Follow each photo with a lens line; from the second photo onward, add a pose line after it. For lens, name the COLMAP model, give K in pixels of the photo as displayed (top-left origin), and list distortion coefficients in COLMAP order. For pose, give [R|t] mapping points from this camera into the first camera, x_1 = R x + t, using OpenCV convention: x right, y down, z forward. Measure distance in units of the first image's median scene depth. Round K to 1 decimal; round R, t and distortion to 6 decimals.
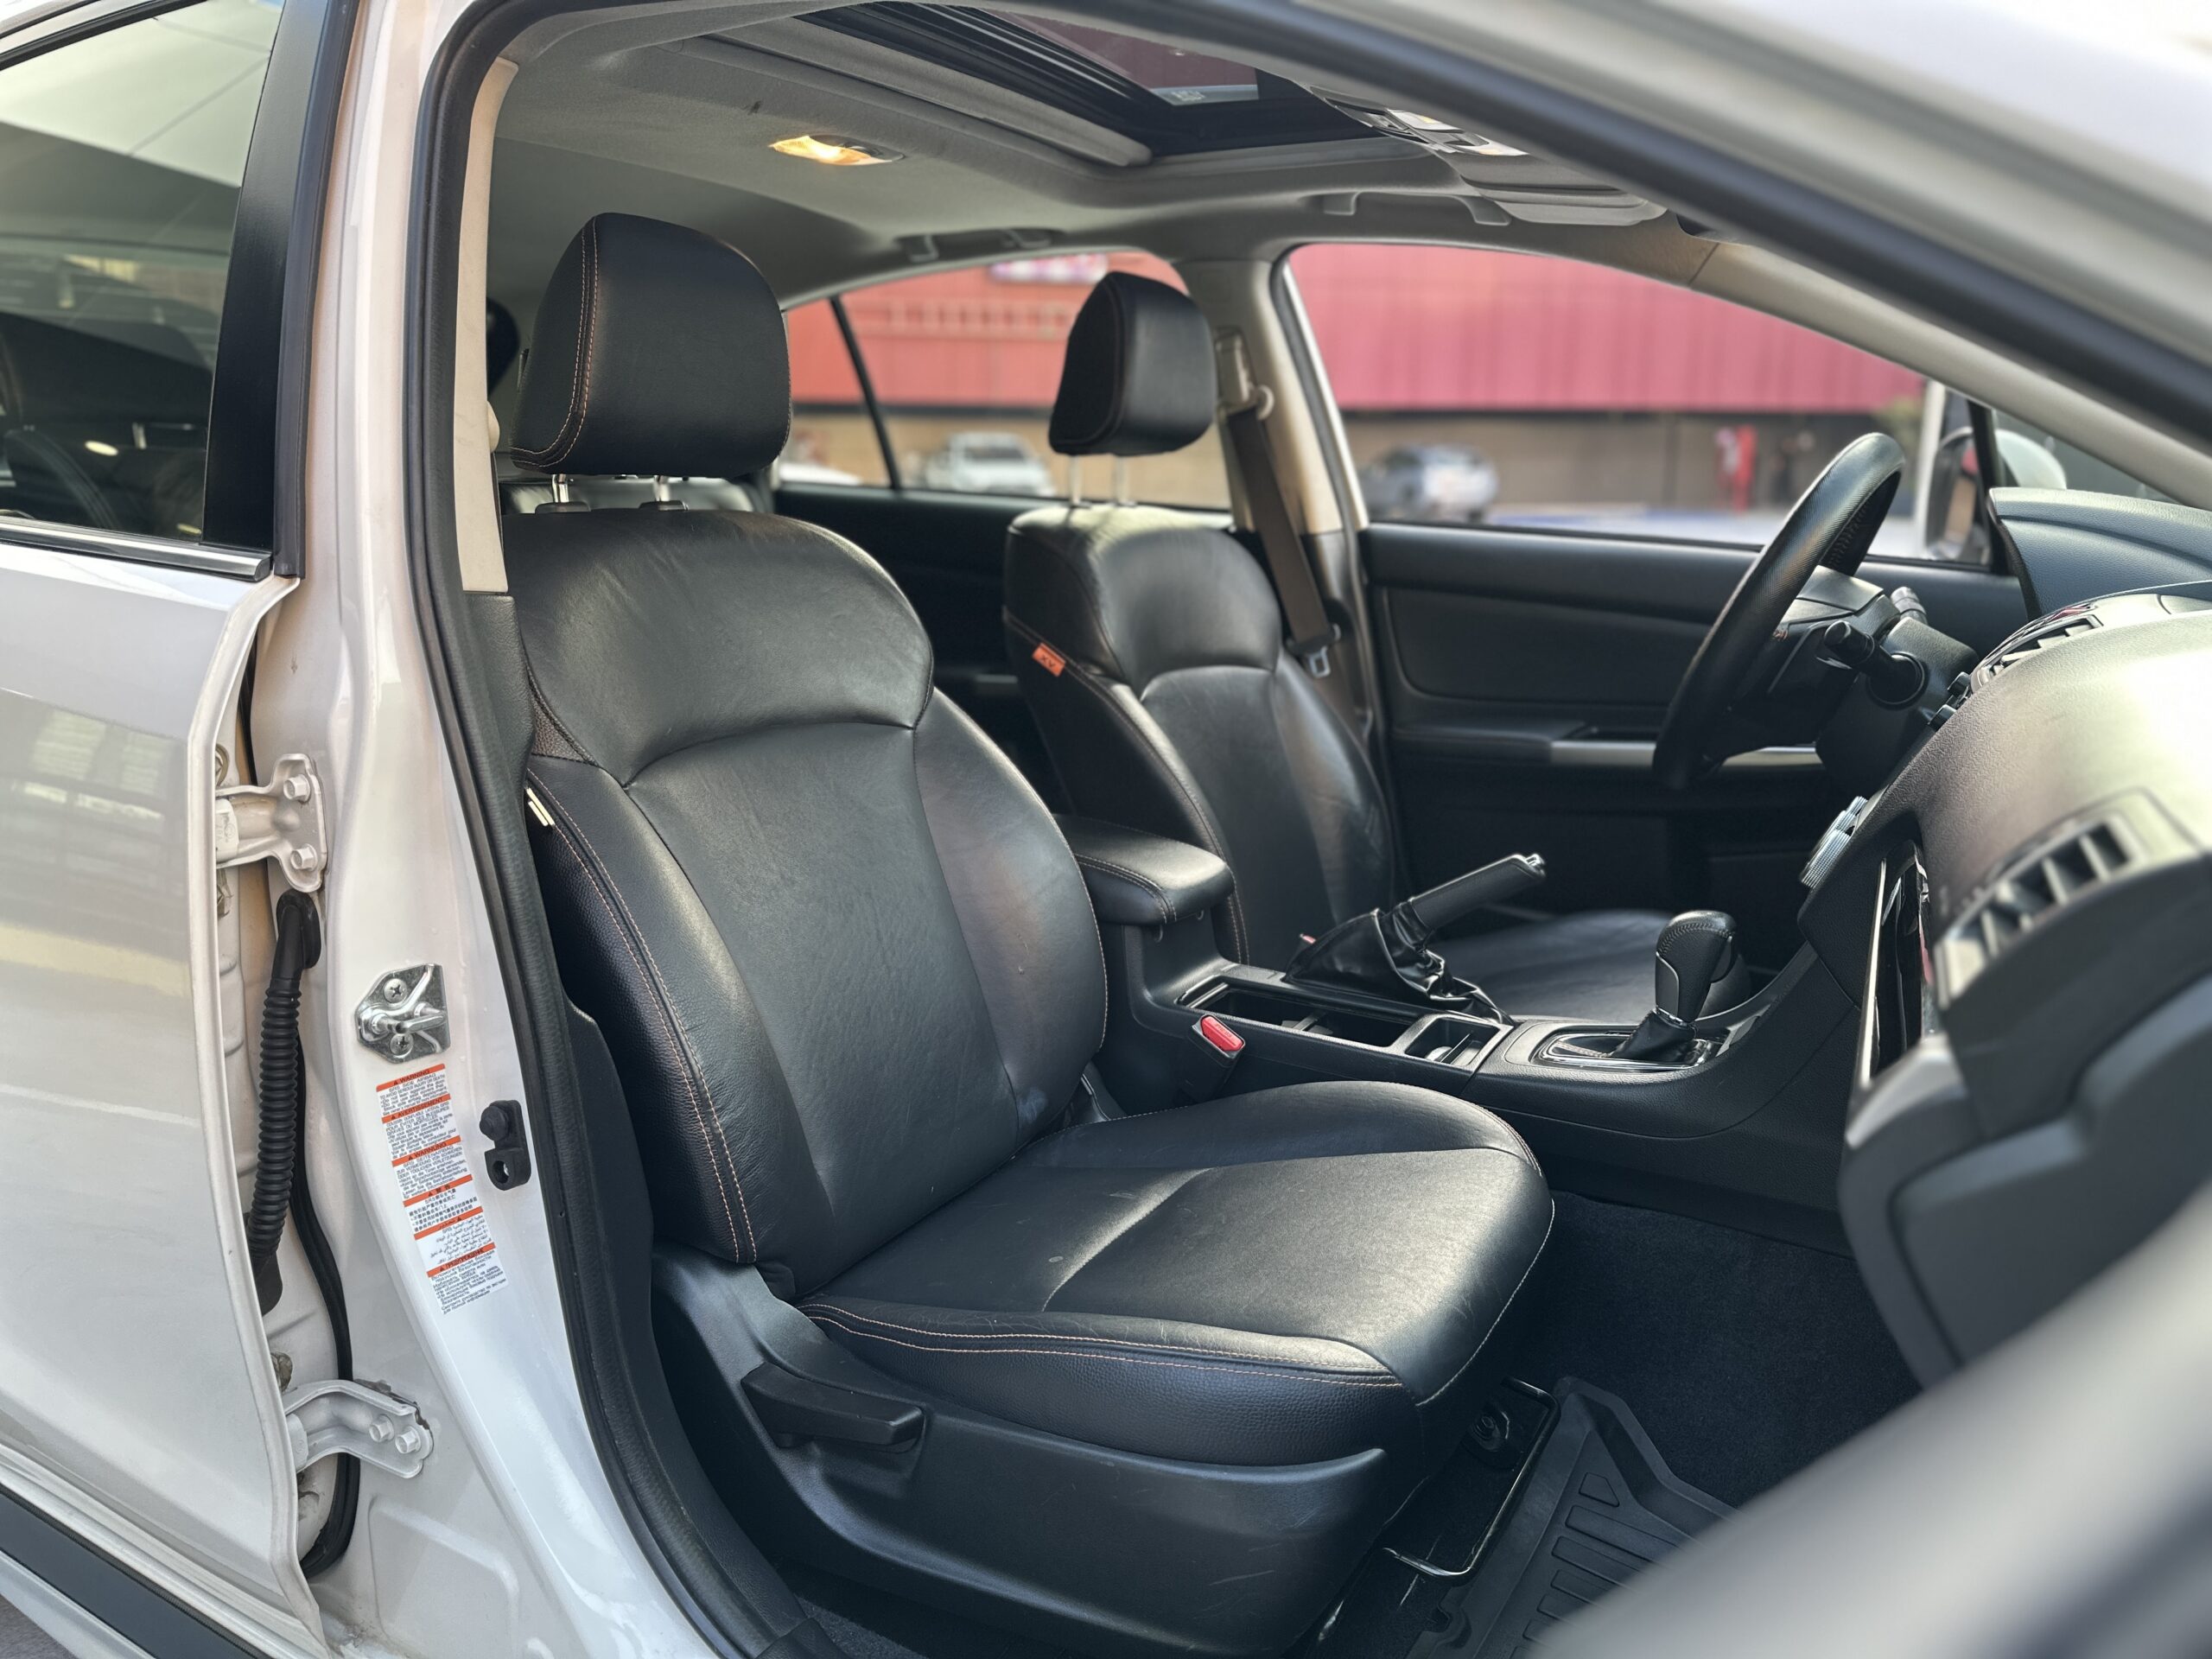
lens RADIAL K [[1530.0, 0, 1099.2], [0, 1530.0, 840.1], [0, 0, 1]] dist [0.045252, -0.014545]
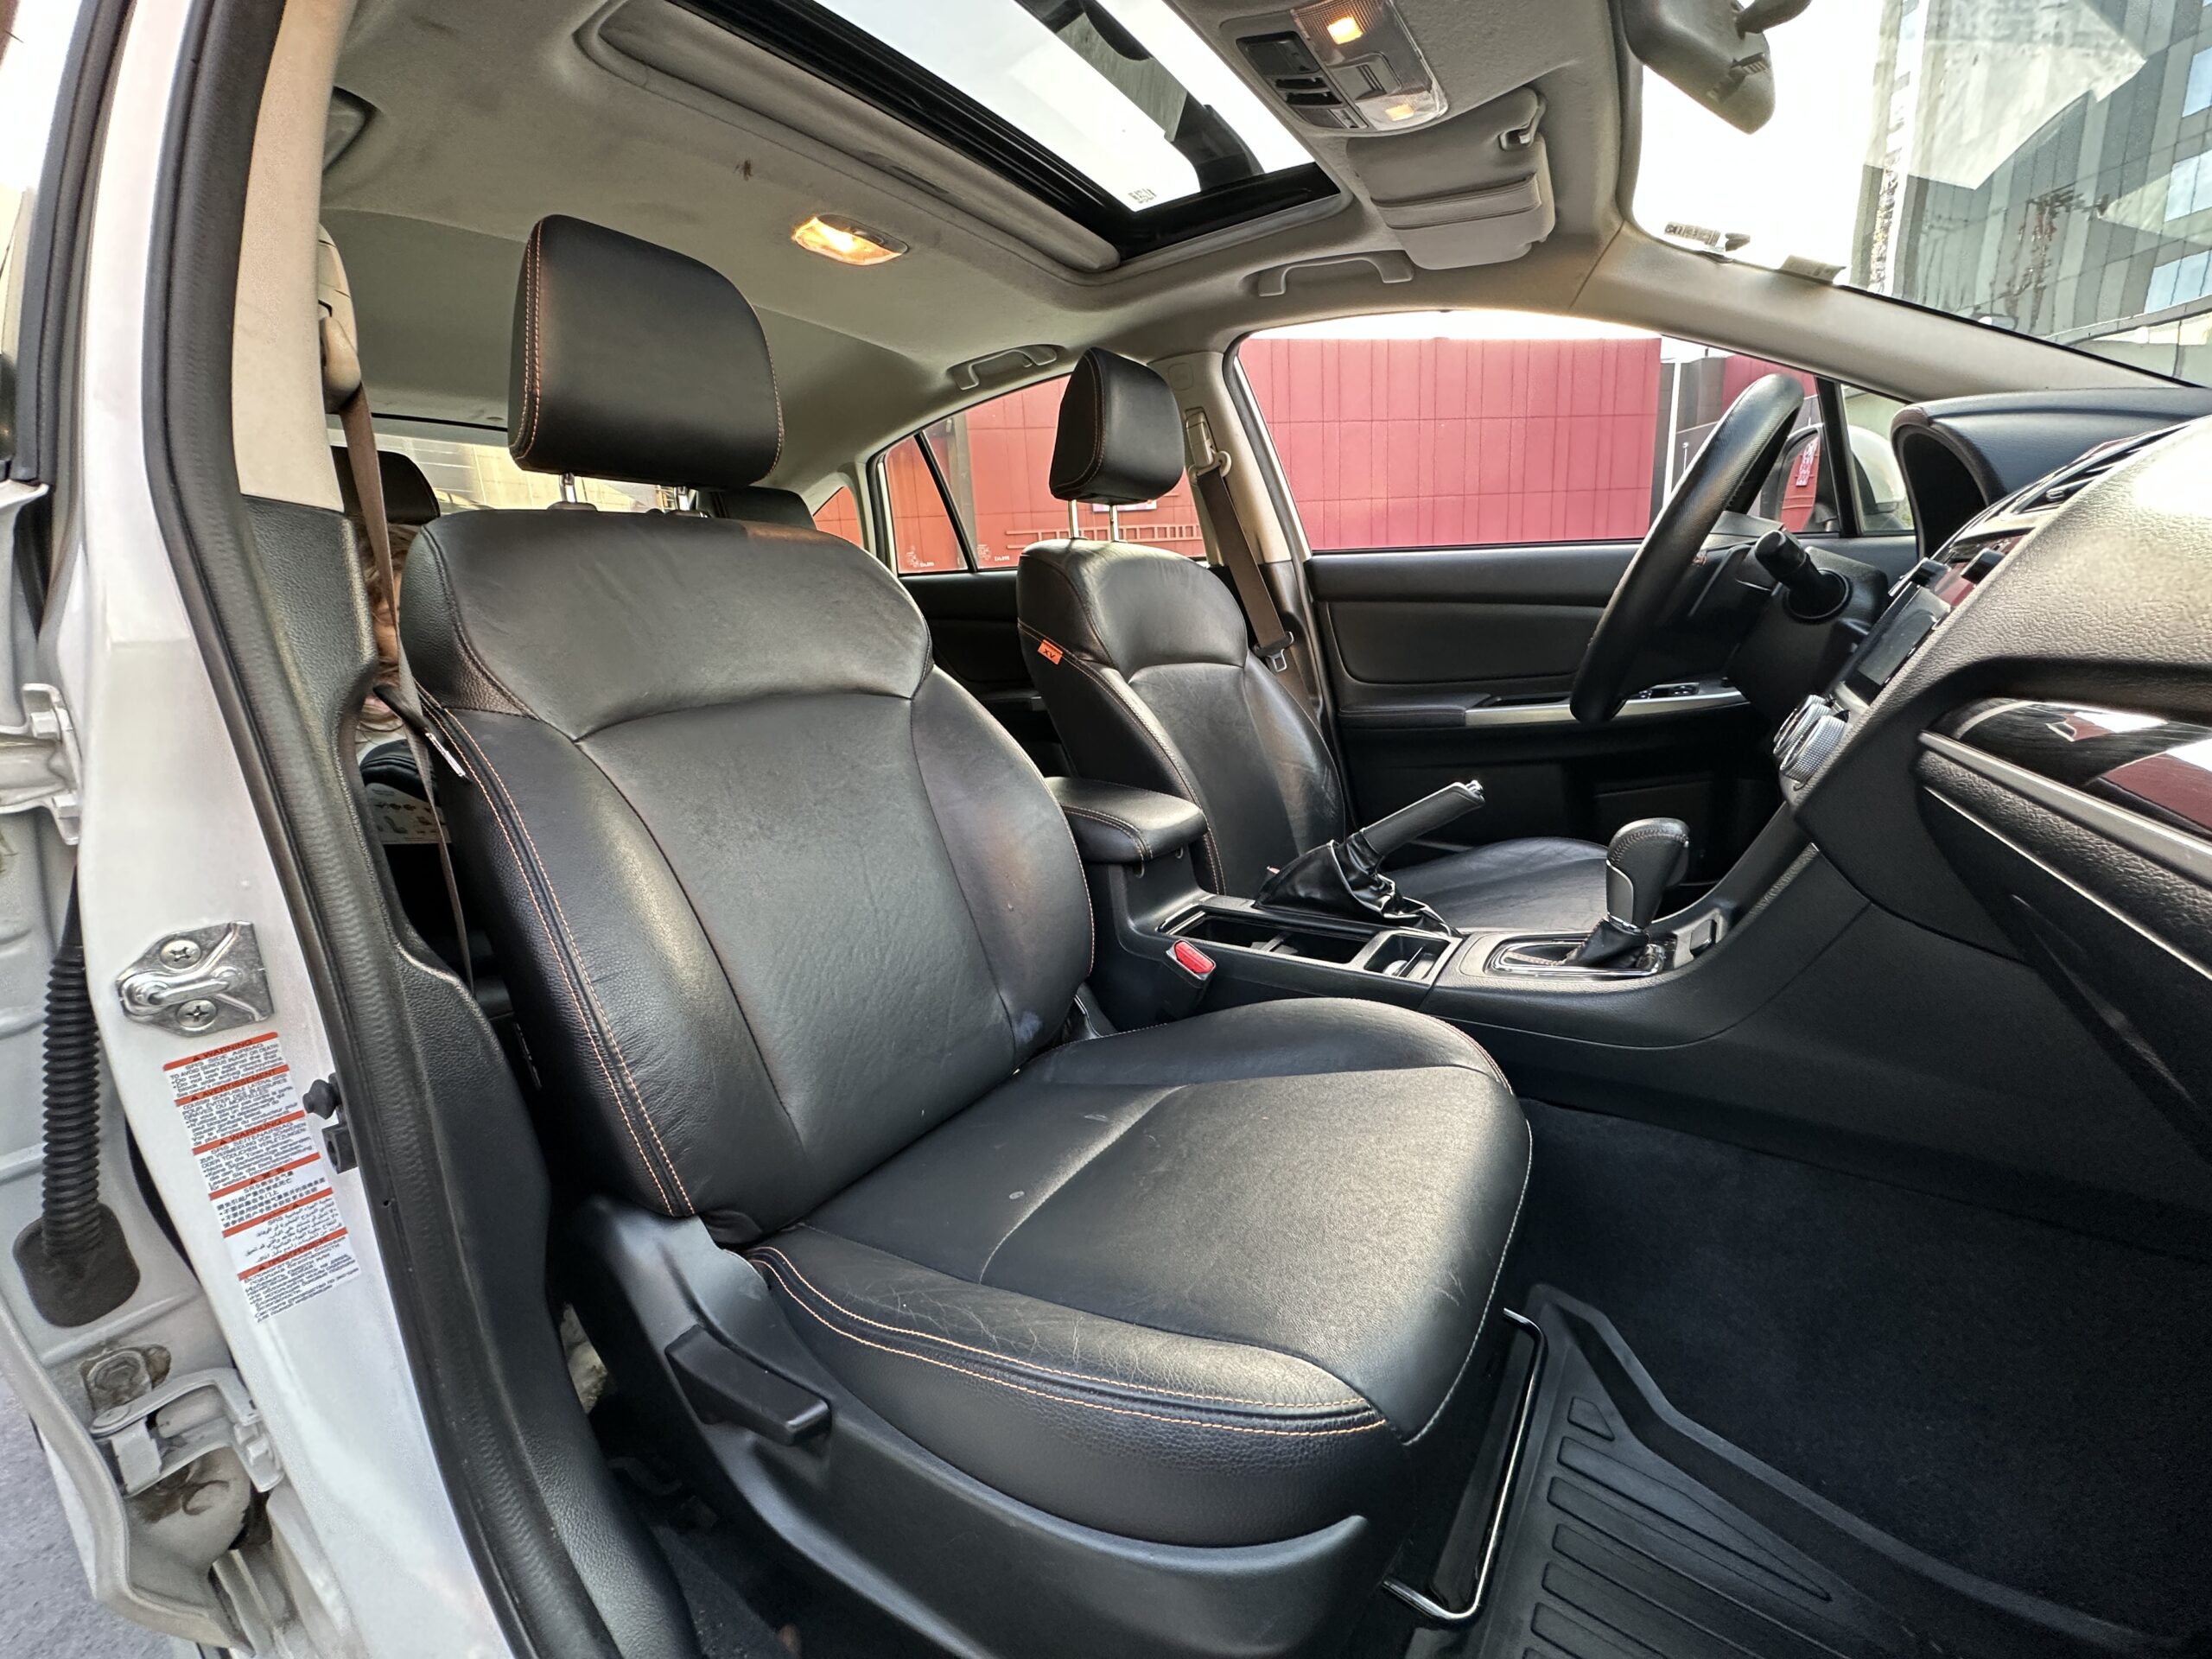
lens RADIAL K [[886.2, 0, 1103.7], [0, 886.2, 824.0], [0, 0, 1]] dist [-0.007836, 0.001564]
pose [[0.995898, -0.048396, -0.076452, 0.071037], [0.047483, 0.998778, -0.013713, 0.037944], [0.077022, 0.010027, 0.996979, 0.370524]]
